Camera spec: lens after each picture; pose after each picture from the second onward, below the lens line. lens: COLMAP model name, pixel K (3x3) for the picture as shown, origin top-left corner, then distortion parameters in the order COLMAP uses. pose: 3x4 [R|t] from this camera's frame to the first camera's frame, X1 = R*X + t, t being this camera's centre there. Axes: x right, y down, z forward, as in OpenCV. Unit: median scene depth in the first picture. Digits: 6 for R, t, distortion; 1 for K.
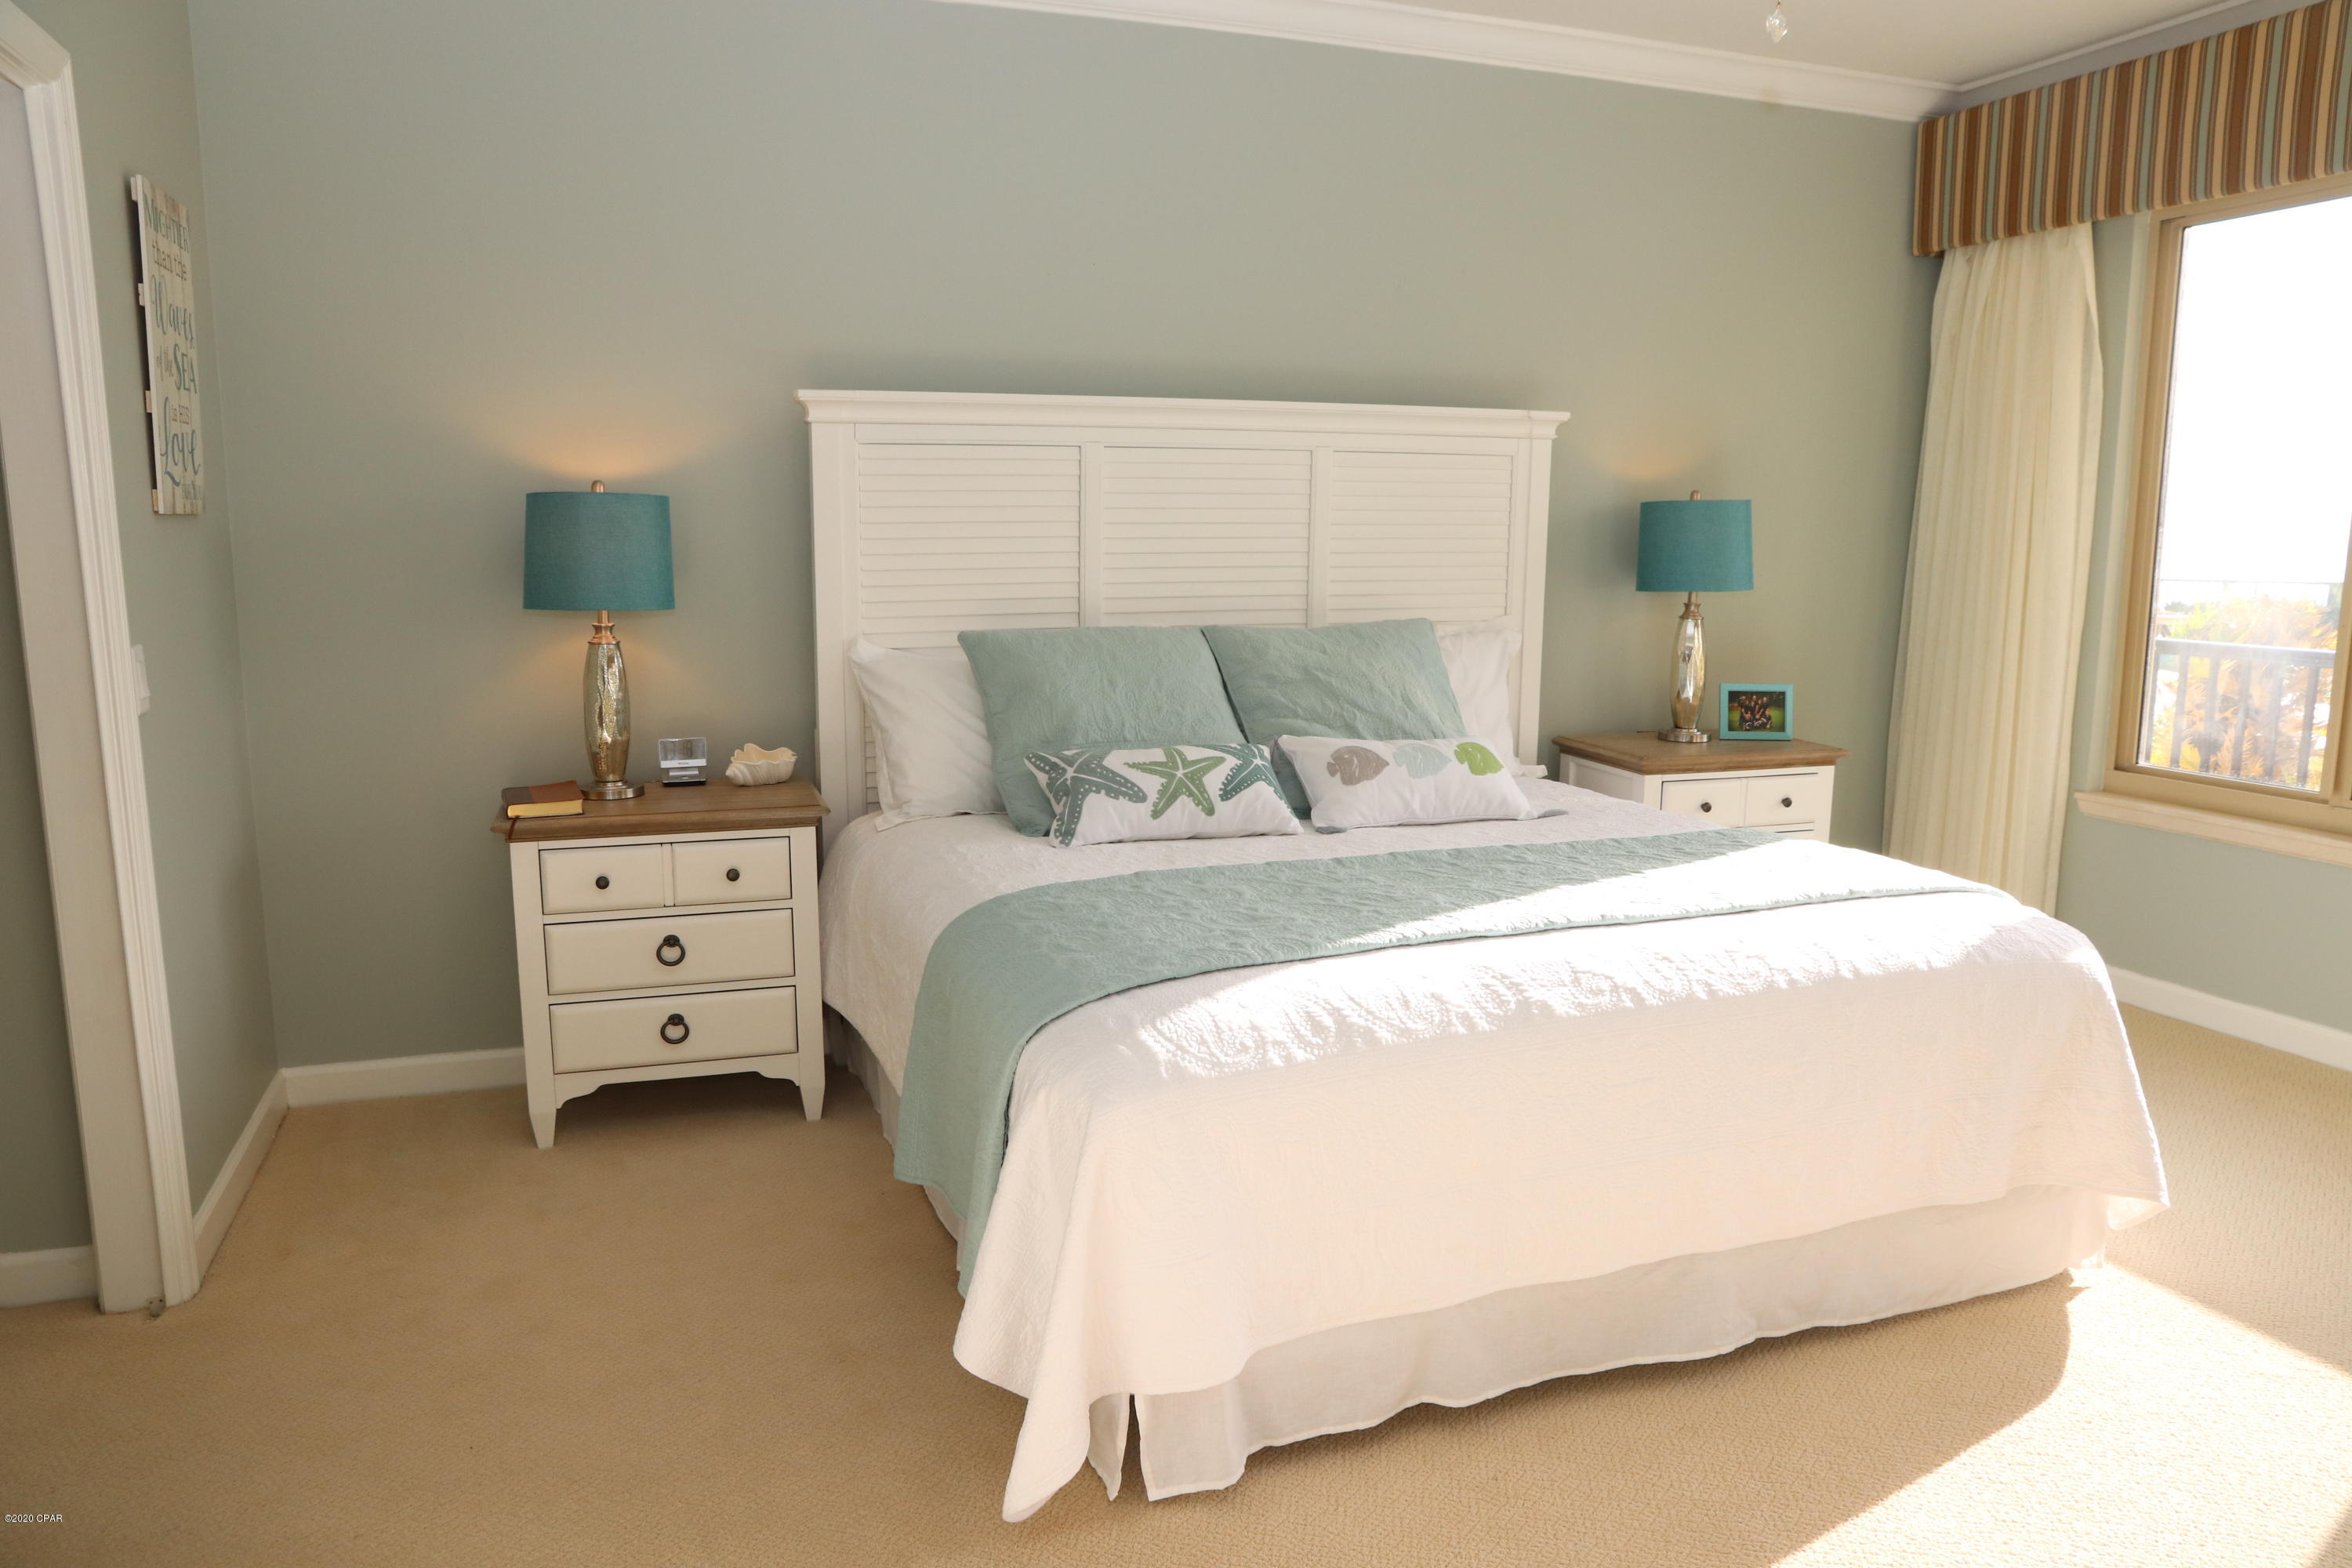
lens RADIAL K [[1619.8, 0, 1170.1], [0, 1619.8, 790.9], [0, 0, 1]] dist [-0.090557, 0.055271]
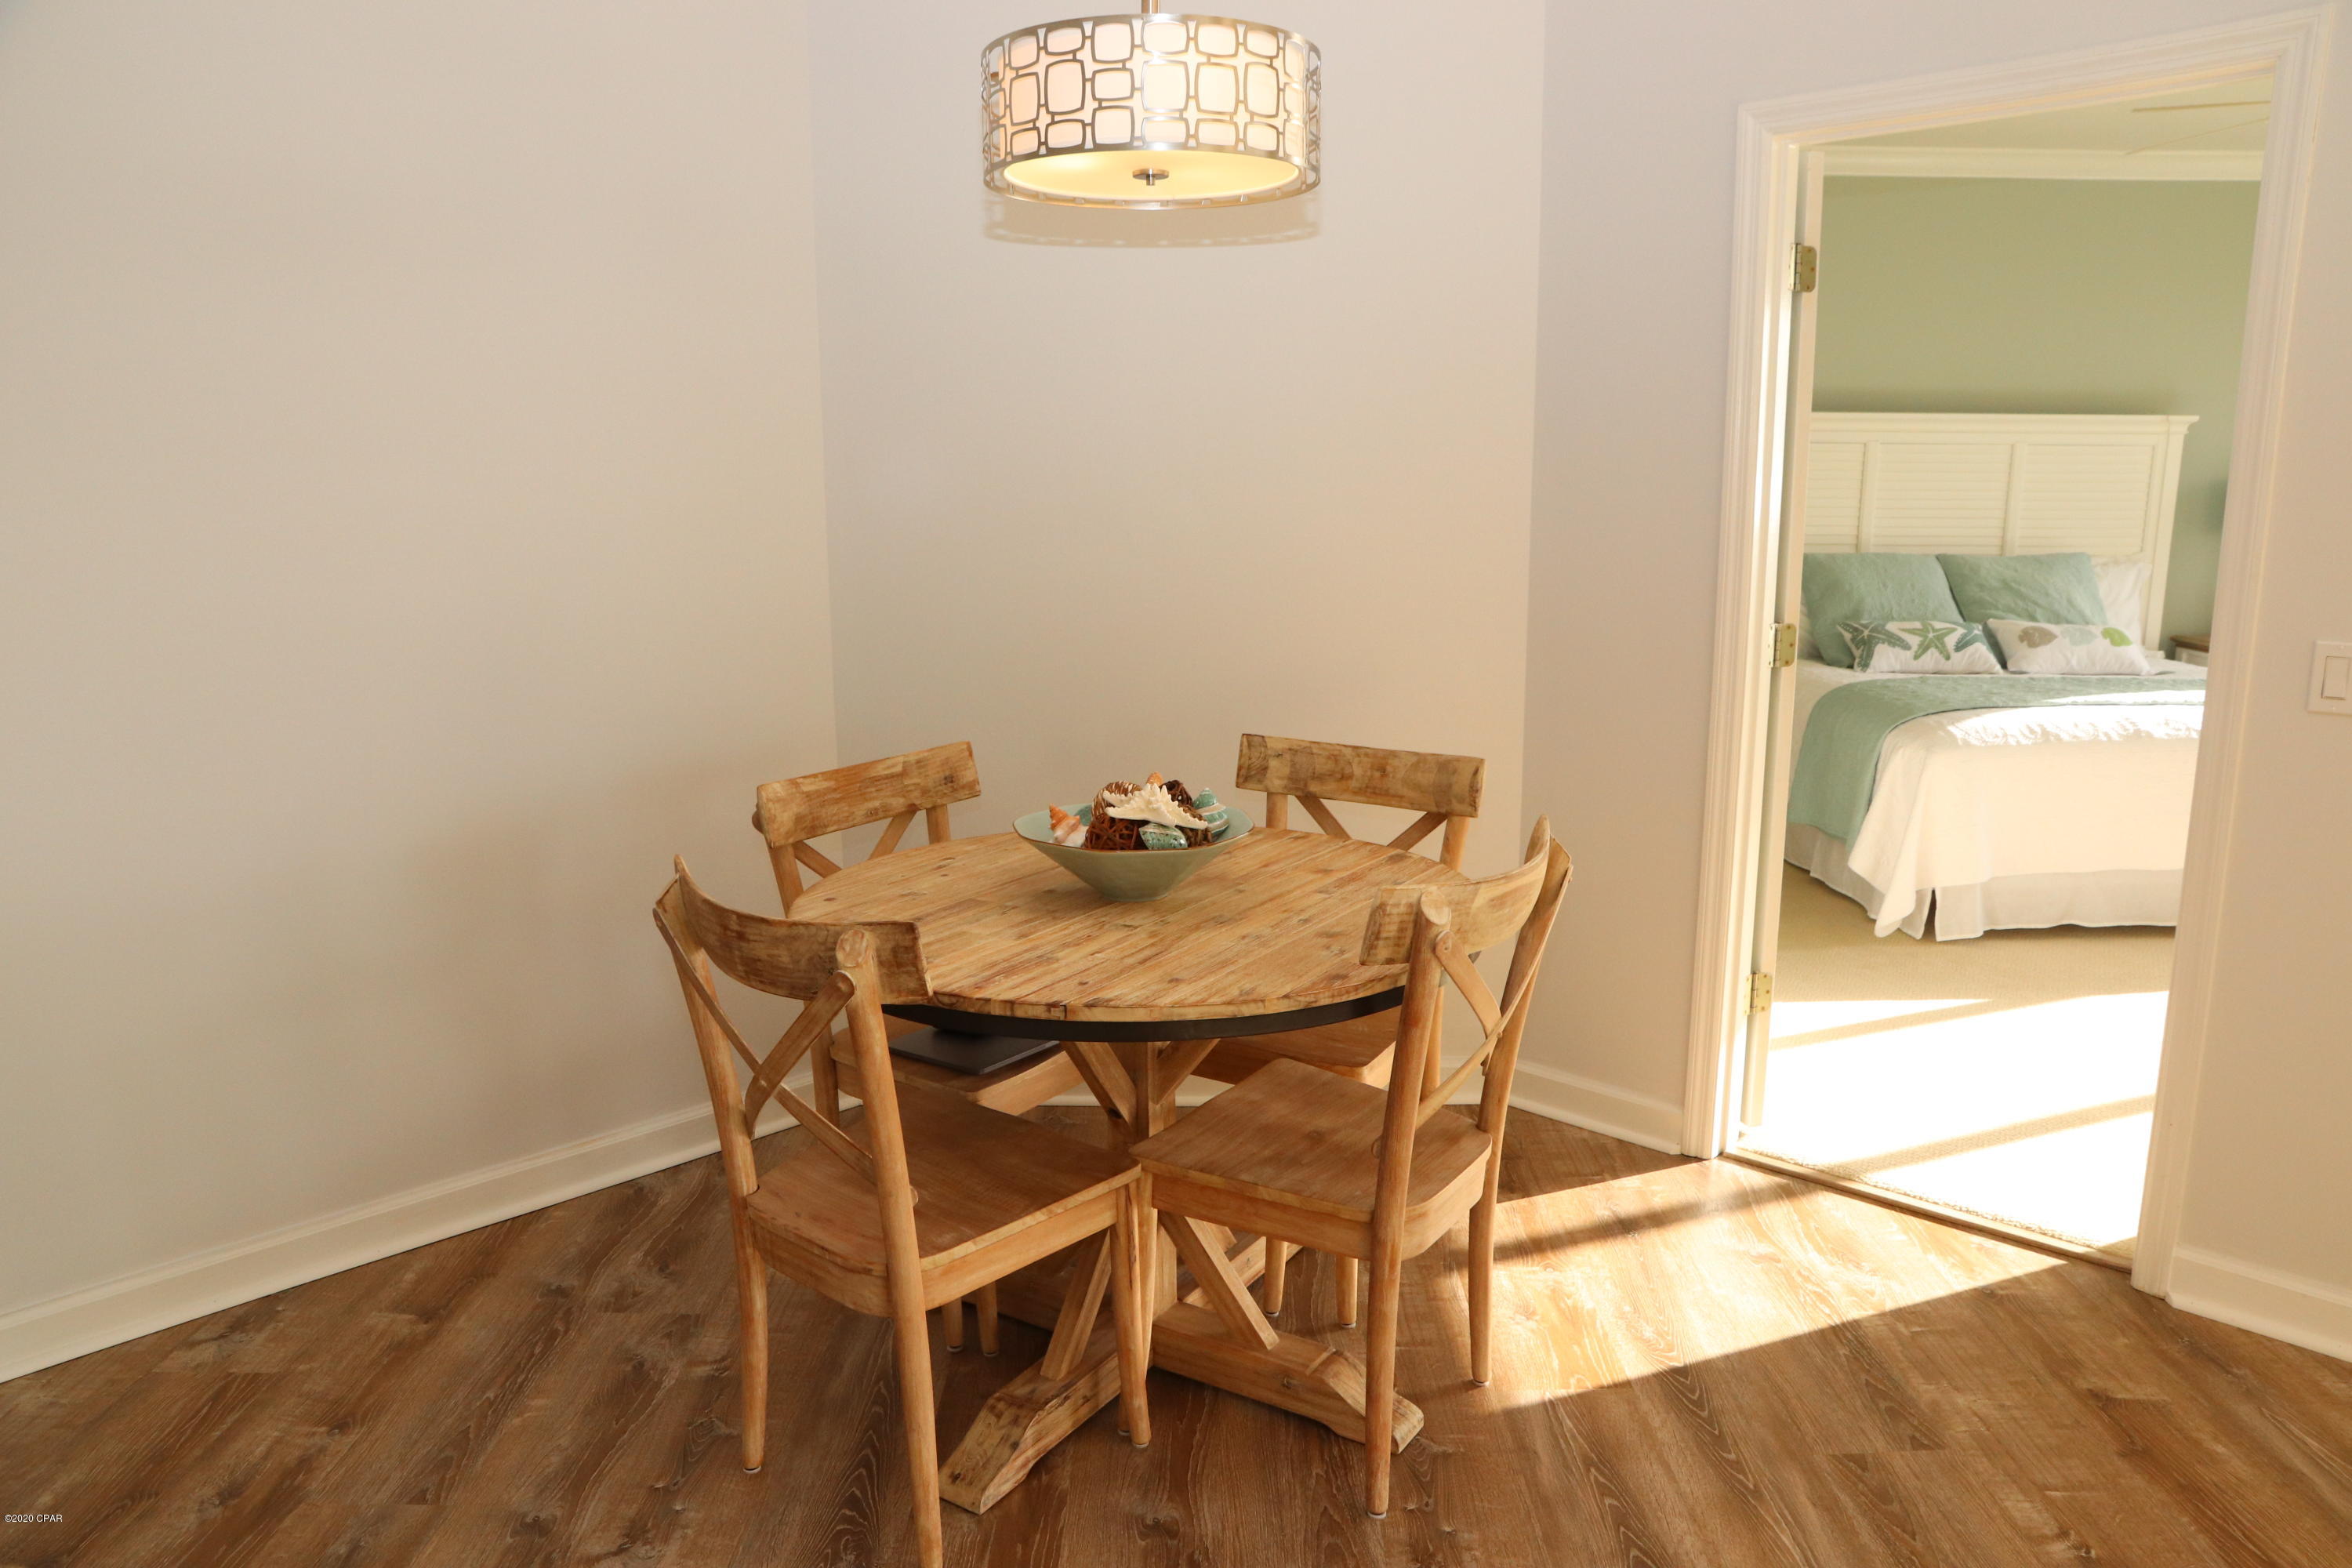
lens RADIAL K [[1619.8, 0, 1161.0], [0, 1619.8, 789.9], [0, 0, 1]] dist [-0.090557, 0.055271]
pose [[0.939169, 0.059017, -0.338347, -0.176347], [-0.047123, 0.997951, 0.043270, 0.115554], [0.340207, -0.024694, 0.940026, -0.873180]]
